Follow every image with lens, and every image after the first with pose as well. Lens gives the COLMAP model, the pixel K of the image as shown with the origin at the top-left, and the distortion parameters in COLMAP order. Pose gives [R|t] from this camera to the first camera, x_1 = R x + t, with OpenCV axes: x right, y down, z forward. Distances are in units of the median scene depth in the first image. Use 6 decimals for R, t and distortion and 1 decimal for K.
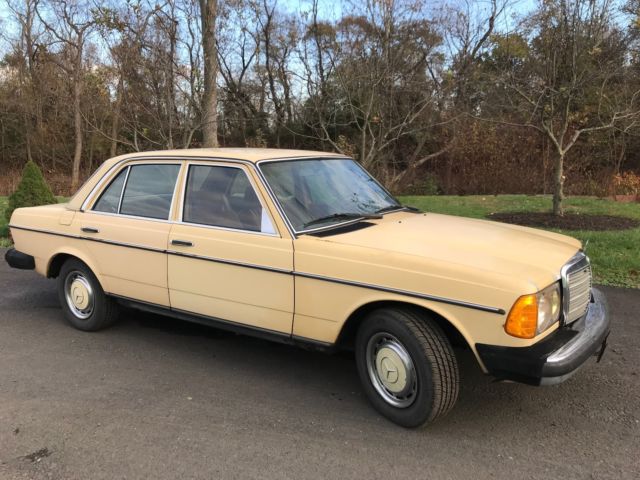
lens RADIAL K [[530.8, 0, 313.9], [0, 530.8, 242.9], [0, 0, 1]] dist [0.002867, -0.006572]
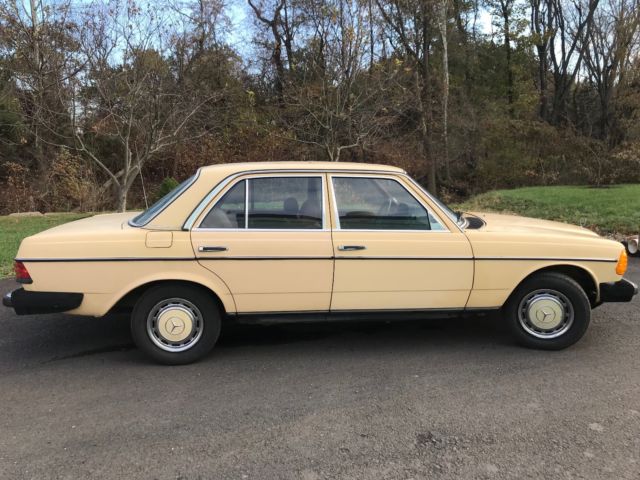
lens RADIAL K [[530.8, 0, 313.9], [0, 530.8, 242.9], [0, 0, 1]] dist [0.002867, -0.006572]
pose [[0.783197, -0.089865, 0.615246, -0.951394], [0.102416, 0.994630, 0.014905, -0.033288], [-0.613281, 0.051337, 0.788194, 0.174355]]
